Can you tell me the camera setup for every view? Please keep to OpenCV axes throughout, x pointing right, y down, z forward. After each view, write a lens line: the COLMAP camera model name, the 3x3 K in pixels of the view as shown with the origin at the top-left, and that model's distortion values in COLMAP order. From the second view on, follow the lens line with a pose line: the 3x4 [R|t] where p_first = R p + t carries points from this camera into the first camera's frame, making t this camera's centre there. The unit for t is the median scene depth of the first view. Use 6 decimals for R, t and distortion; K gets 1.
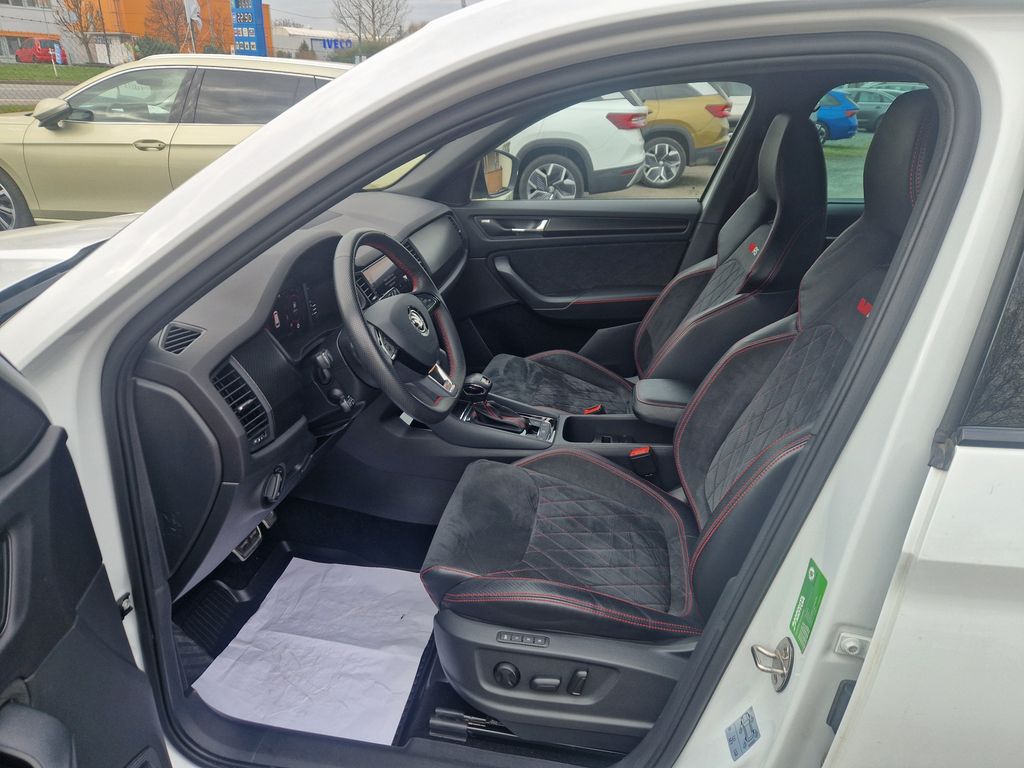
lens RADIAL K [[686.5, 0, 513.5], [0, 686.5, 383.4], [0, 0, 1]] dist [0.045804, -0.028809]
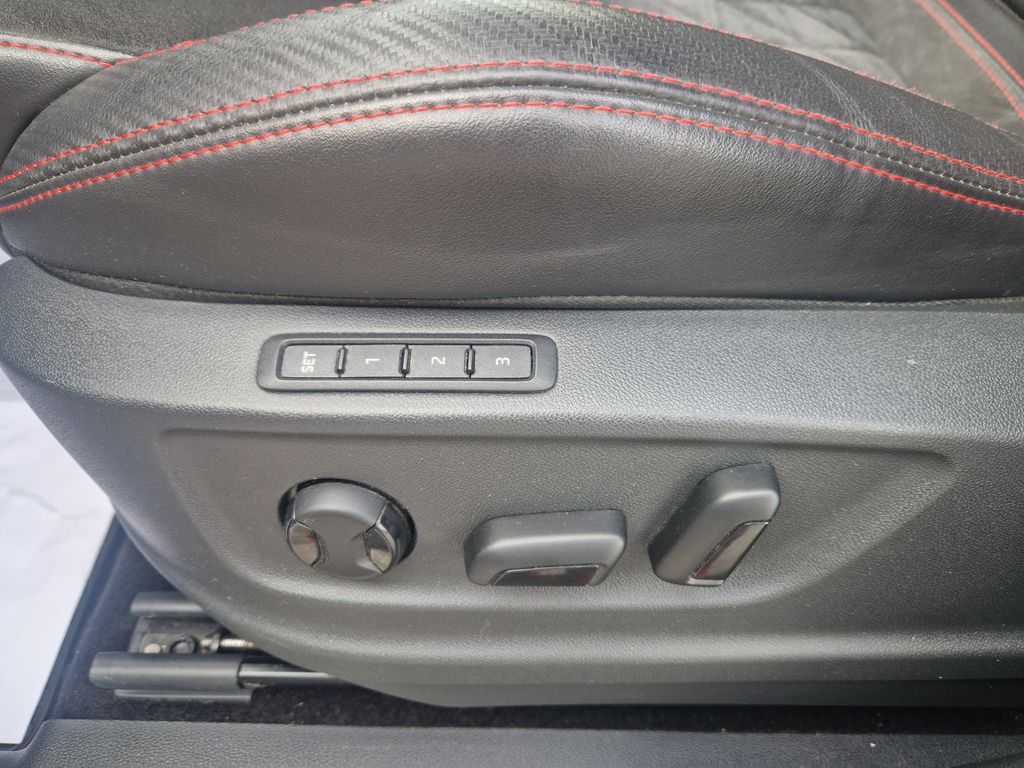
lens RADIAL K [[686.5, 0, 510.4], [0, 686.5, 383.3], [0, 0, 1]] dist [0.045804, -0.028809]
pose [[0.986384, -0.123389, 0.108728, 0.020734], [0.062044, 0.891471, 0.448809, 0.293990], [-0.152306, -0.435953, 0.886988, 0.825731]]
